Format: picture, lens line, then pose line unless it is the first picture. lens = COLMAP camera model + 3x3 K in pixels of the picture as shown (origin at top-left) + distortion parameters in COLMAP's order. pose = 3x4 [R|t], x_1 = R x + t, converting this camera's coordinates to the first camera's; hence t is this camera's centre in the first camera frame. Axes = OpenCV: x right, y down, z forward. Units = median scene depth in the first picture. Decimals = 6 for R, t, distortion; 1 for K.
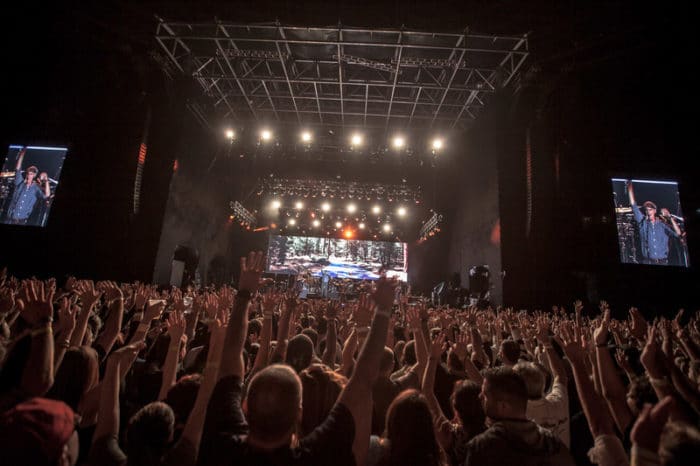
lens RADIAL K [[318.8, 0, 349.1], [0, 318.8, 230.5], [0, 0, 1]] dist [-0.053758, 0.018635]
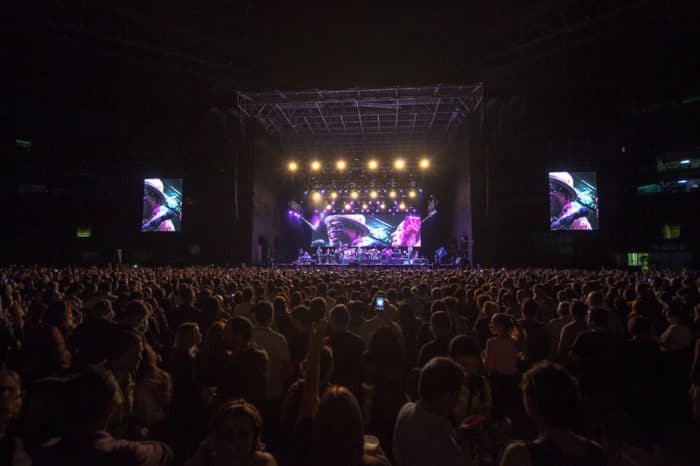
lens RADIAL K [[318.8, 0, 349.1], [0, 318.8, 230.5], [0, 0, 1]] dist [-0.053758, 0.018635]
pose [[0.993758, -0.073545, -0.083884, 0.008749], [0.082343, 0.990870, 0.106755, -0.107630], [0.075267, -0.112996, 0.990741, -0.489510]]
